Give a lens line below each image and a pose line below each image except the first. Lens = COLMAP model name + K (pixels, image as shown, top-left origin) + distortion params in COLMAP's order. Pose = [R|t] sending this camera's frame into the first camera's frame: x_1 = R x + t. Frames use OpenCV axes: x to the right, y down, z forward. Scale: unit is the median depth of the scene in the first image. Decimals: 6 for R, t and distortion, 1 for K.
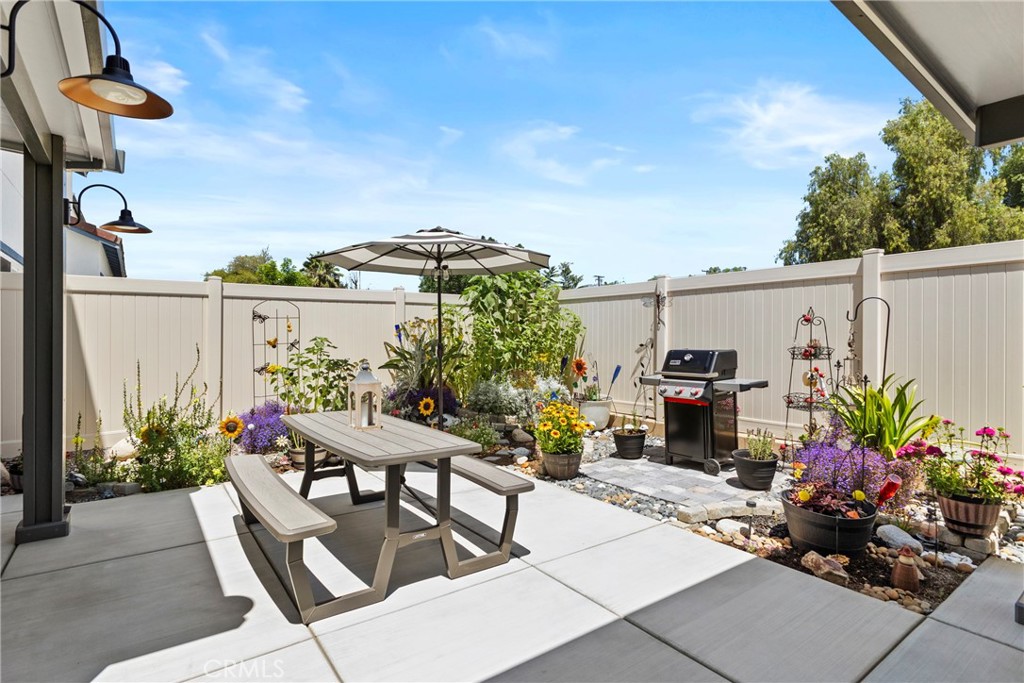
lens RADIAL K [[504.9, 0, 512.0], [0, 504.9, 341.5], [0, 0, 1]] dist [0.002472, 0.000417]
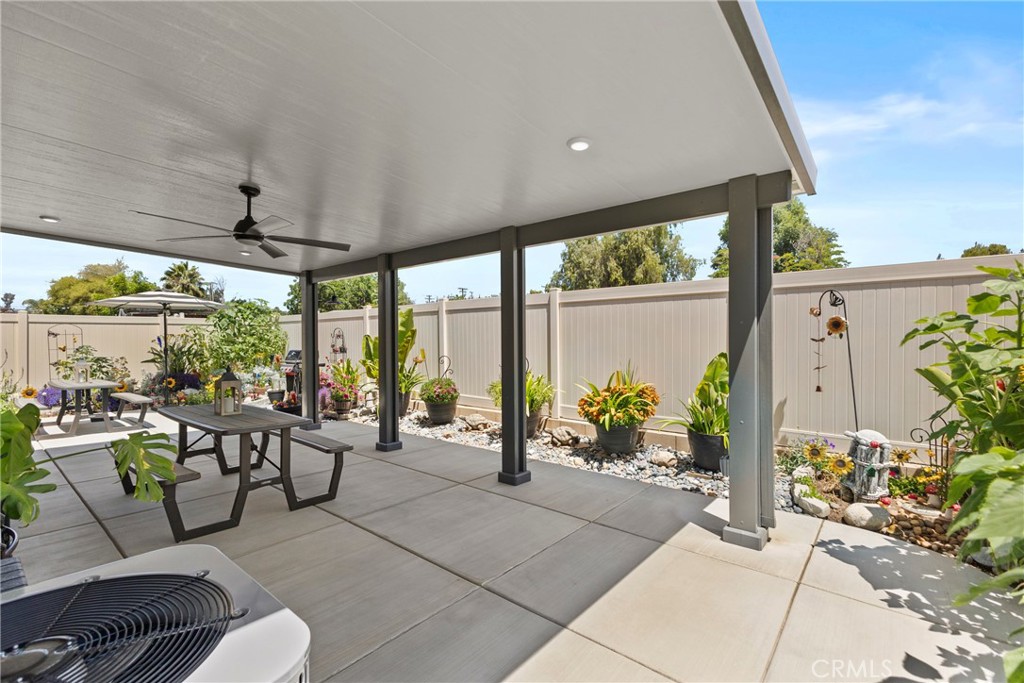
lens RADIAL K [[452.1, 0, 512.0], [0, 452.1, 341.5], [0, 0, 1]] dist [0.001613, -0.000283]
pose [[0.971135, -0.006196, 0.238449, 0.152781], [0.007686, 0.999956, -0.005319, -0.000327], [-0.238406, 0.006998, 0.971140, -0.206965]]
